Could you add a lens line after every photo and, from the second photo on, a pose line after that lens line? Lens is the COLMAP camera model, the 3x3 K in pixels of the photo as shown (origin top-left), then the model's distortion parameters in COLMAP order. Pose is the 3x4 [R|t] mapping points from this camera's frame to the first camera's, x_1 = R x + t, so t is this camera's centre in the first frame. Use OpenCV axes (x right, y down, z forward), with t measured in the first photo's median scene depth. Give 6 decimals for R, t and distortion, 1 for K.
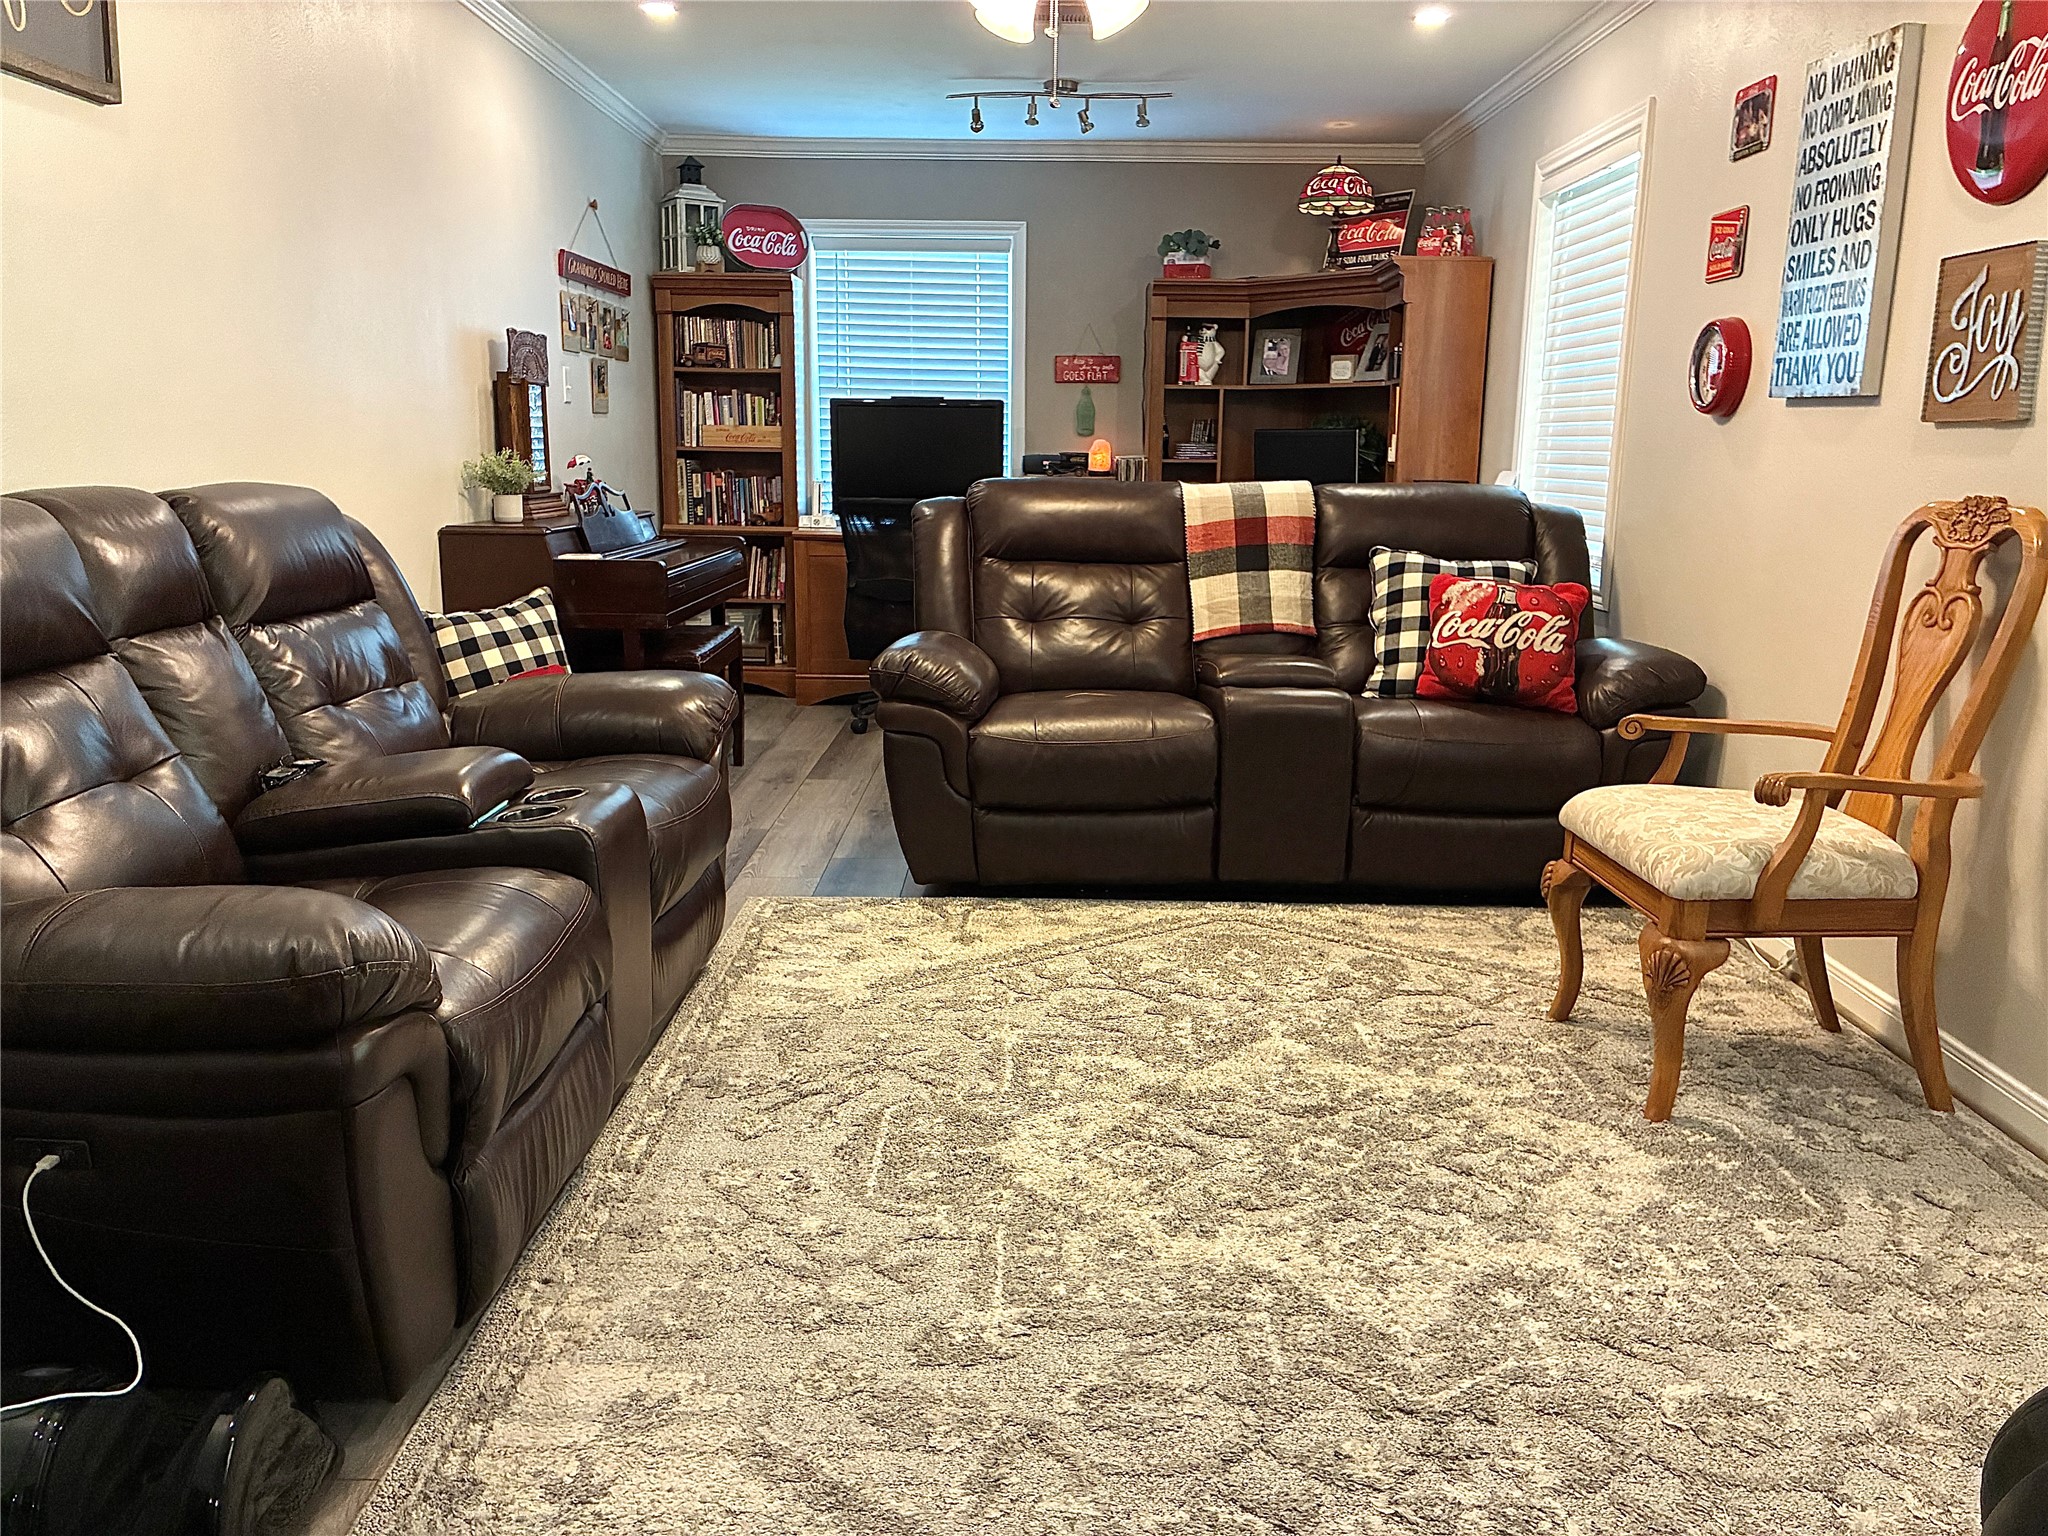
lens RADIAL K [[1553.6, 0, 1033.4], [0, 1553.6, 767.8], [0, 0, 1]] dist [0.053103, -0.039169]
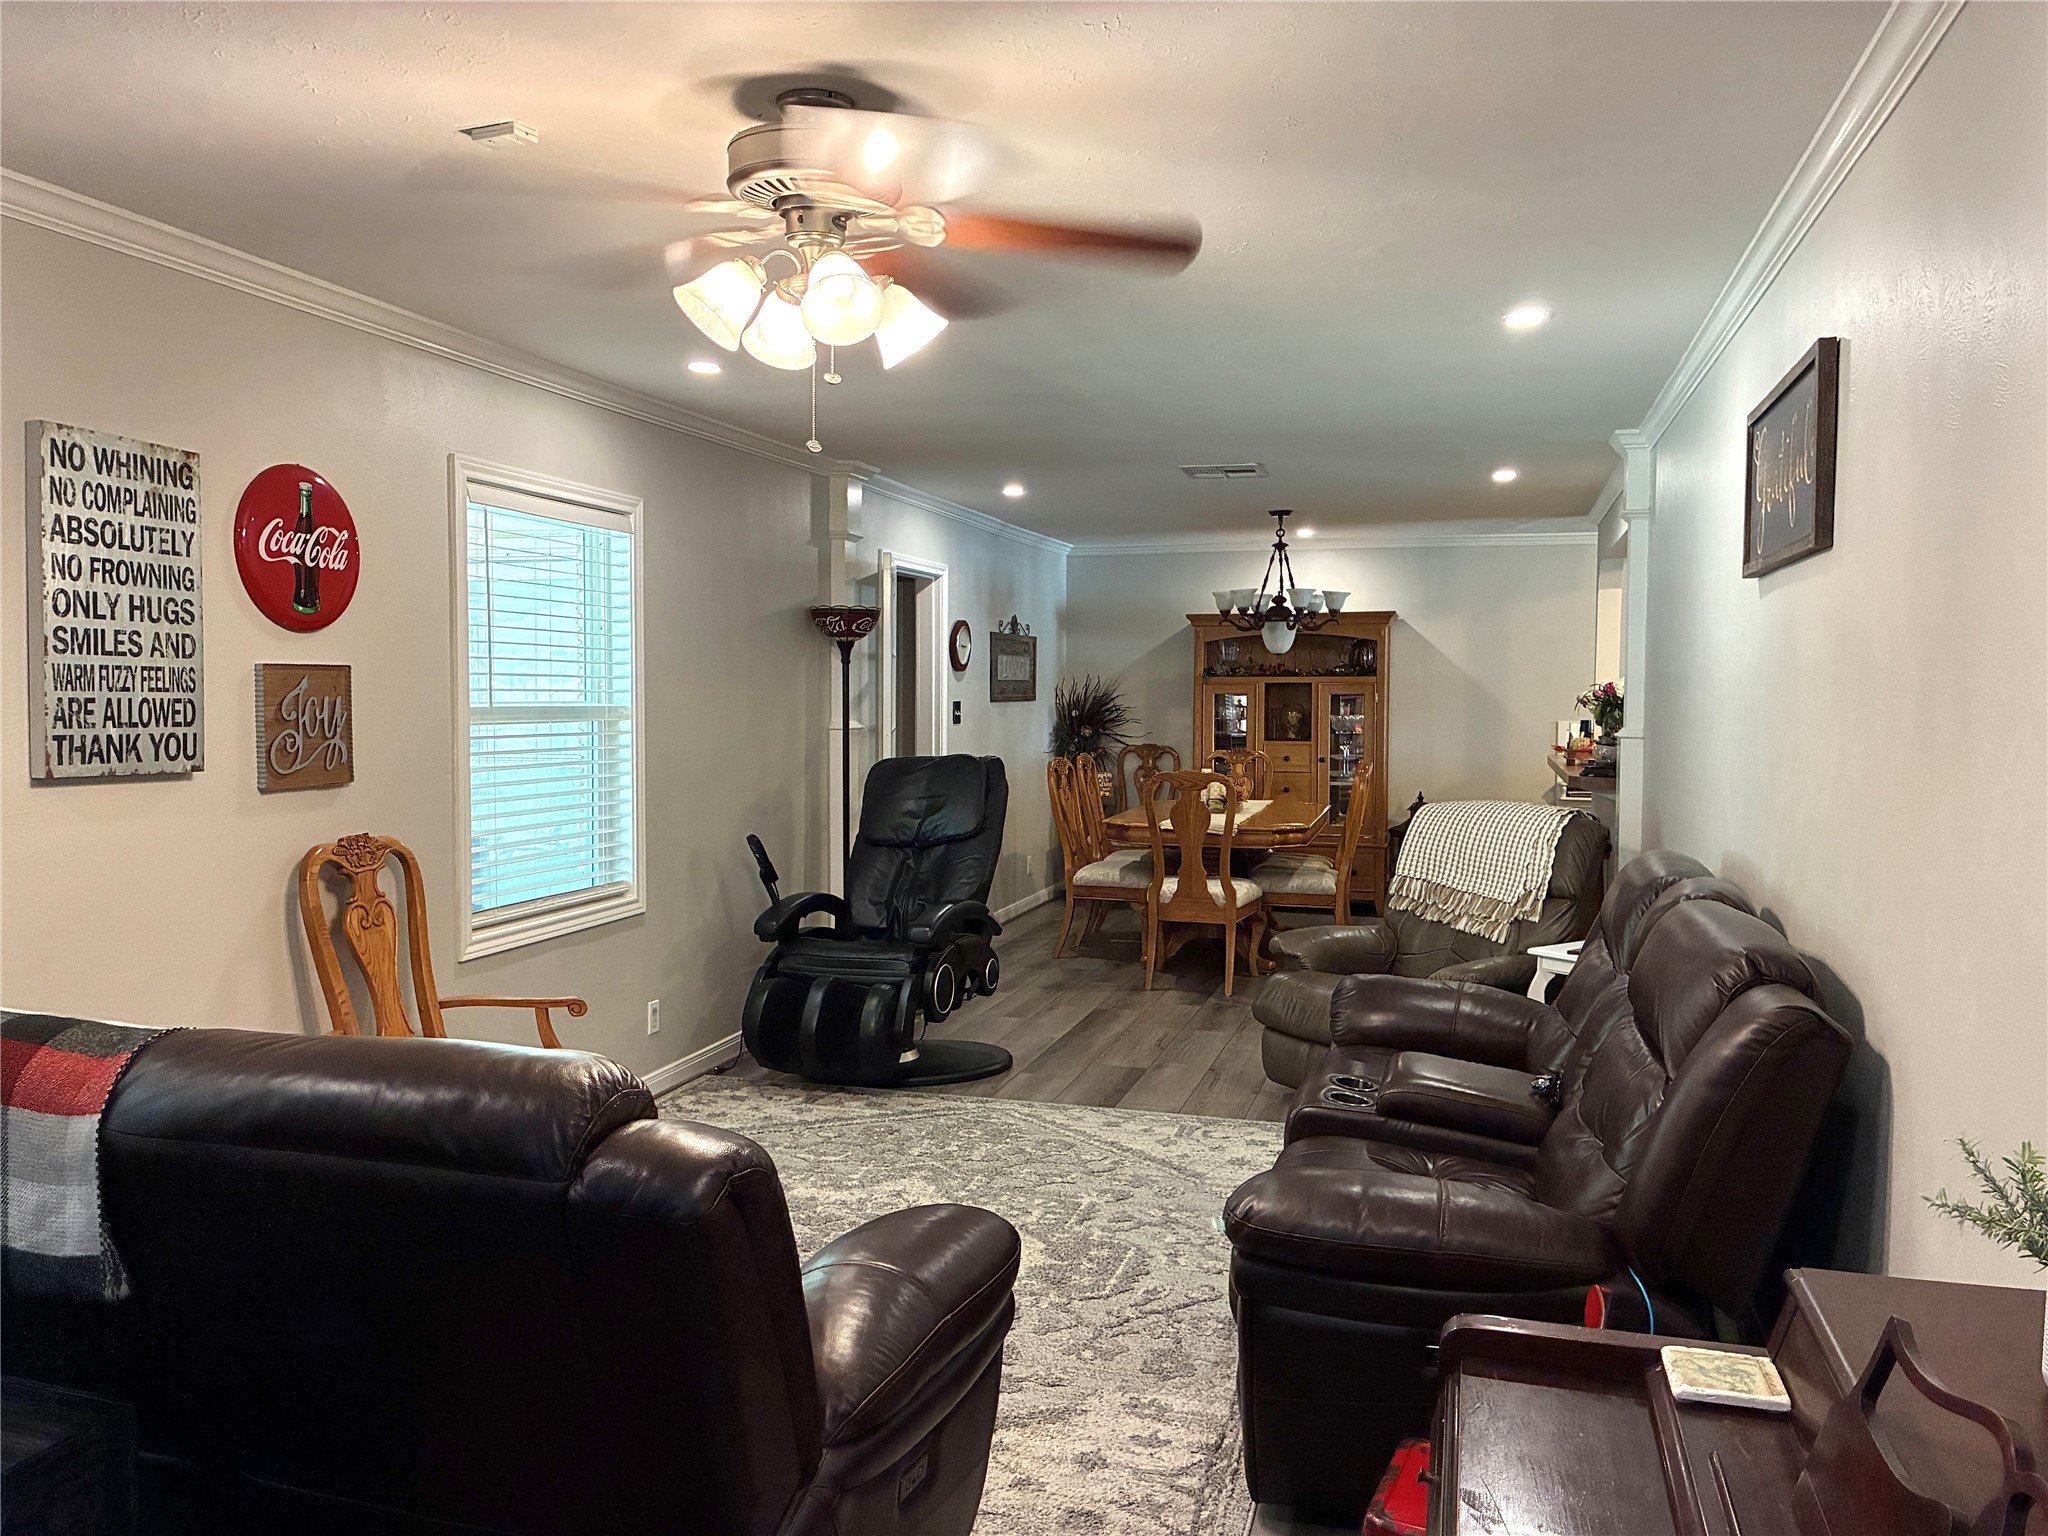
lens RADIAL K [[1553.6, 0, 1022.1], [0, 1553.6, 764.8], [0, 0, 1]] dist [0.053103, -0.039169]
pose [[-0.959060, -0.046262, 0.279400, -0.234110], [0.027946, 0.966293, 0.255923, -0.359672], [-0.281822, 0.253254, -0.925440, 1.317680]]
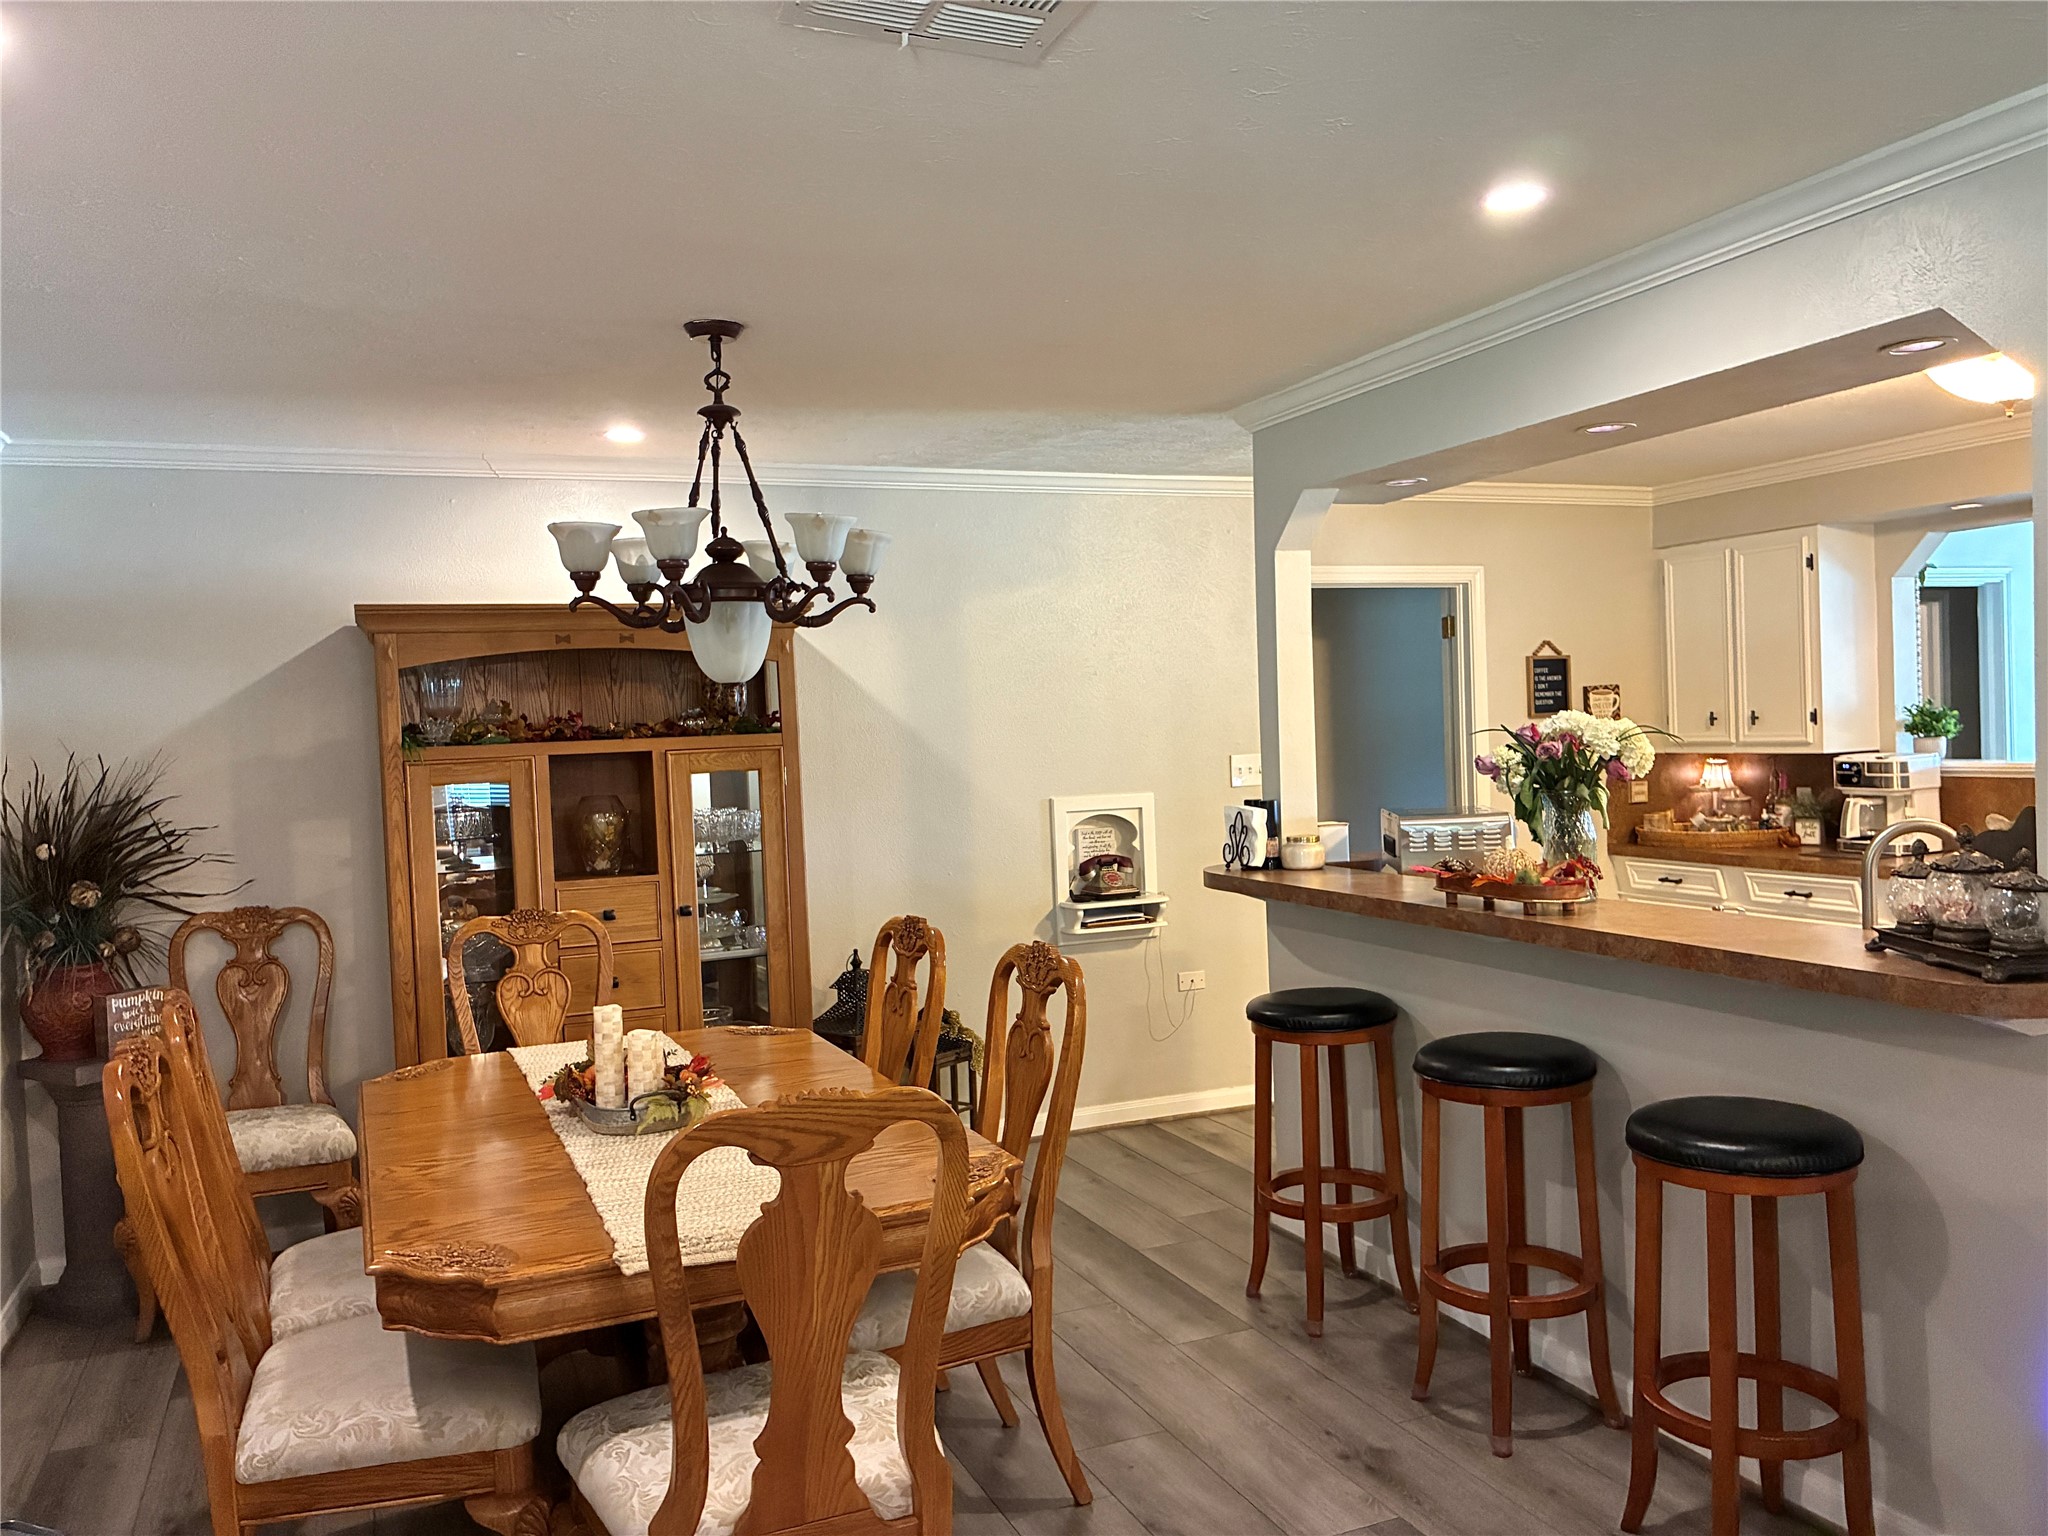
lens RADIAL K [[1553.6, 0, 1015.1], [0, 1553.6, 772.8], [0, 0, 1]] dist [0.053103, -0.039169]
pose [[-0.924868, 0.018759, -0.379826, -0.121343], [-0.068084, 0.974478, 0.213910, -0.293255], [0.374144, 0.223698, -0.899986, 0.995733]]
